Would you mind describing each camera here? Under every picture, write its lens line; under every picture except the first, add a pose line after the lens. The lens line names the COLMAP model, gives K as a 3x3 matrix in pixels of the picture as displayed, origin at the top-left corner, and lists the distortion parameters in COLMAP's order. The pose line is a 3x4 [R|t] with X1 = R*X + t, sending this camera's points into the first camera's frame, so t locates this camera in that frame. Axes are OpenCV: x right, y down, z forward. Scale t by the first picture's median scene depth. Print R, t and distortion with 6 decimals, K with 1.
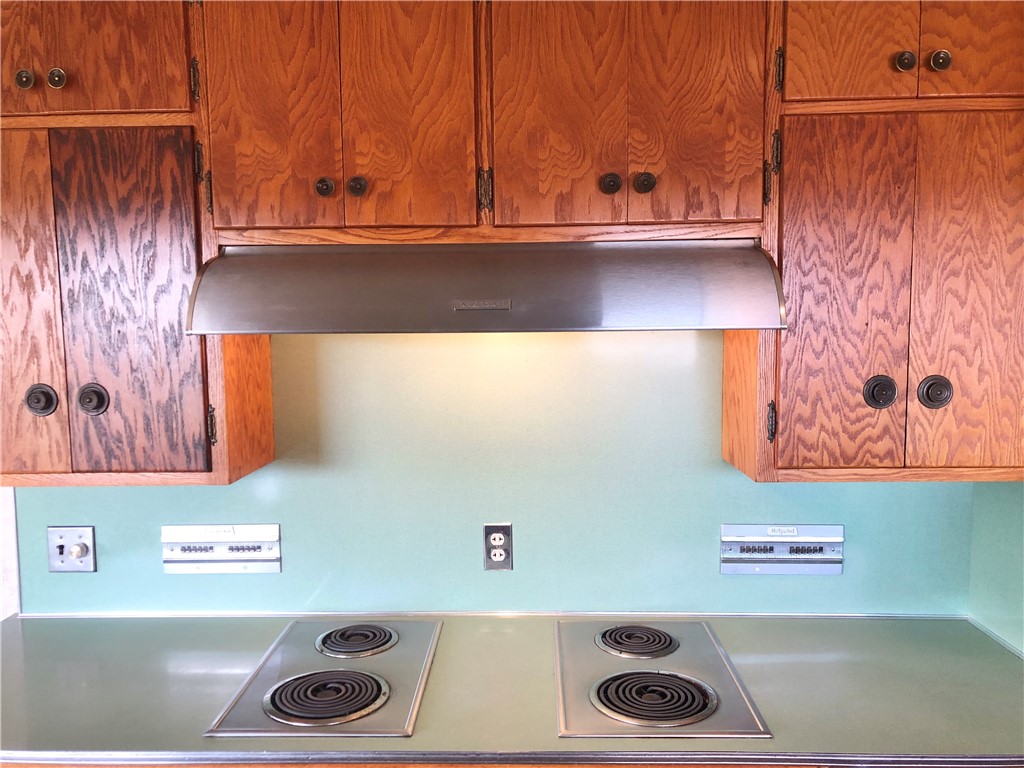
lens RADIAL K [[835.2, 0, 508.1], [0, 835.2, 386.9], [0, 0, 1]] dist [0.000548, 0.032082]
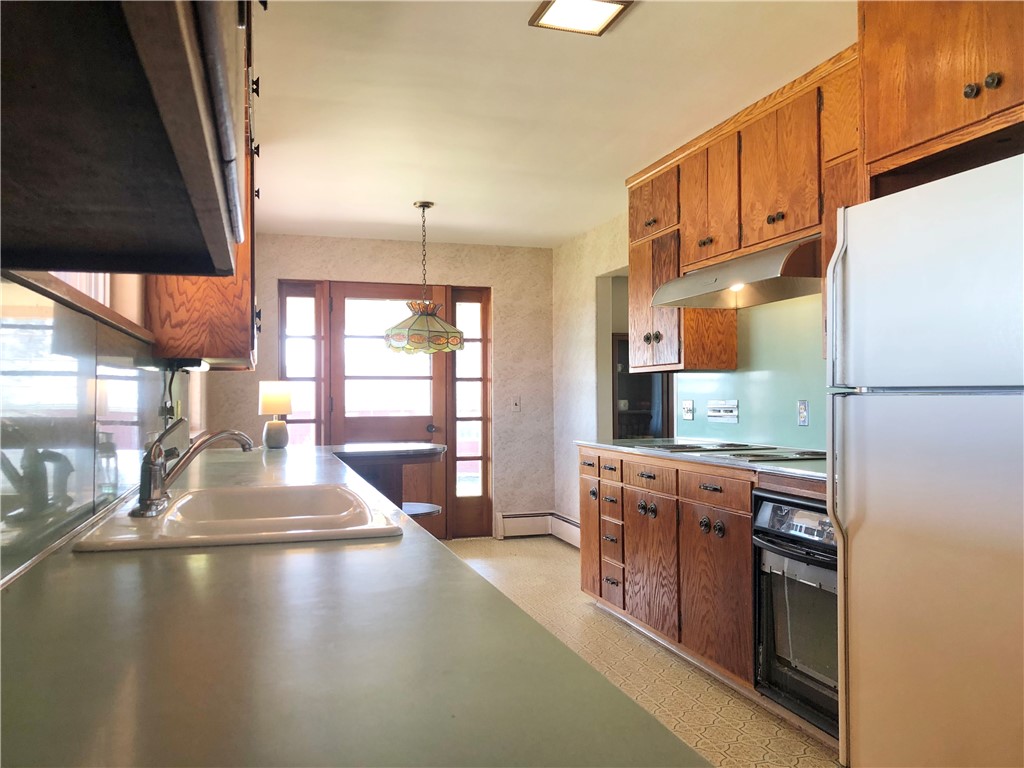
lens RADIAL K [[835.2, 0, 515.8], [0, 835.2, 386.9], [0, 0, 1]] dist [0.000548, 0.032082]
pose [[0.327930, -0.004964, -0.944689, 1.934138], [-0.087047, 0.995573, -0.035449, 0.319961], [0.940683, 0.093857, 0.326047, -0.287152]]
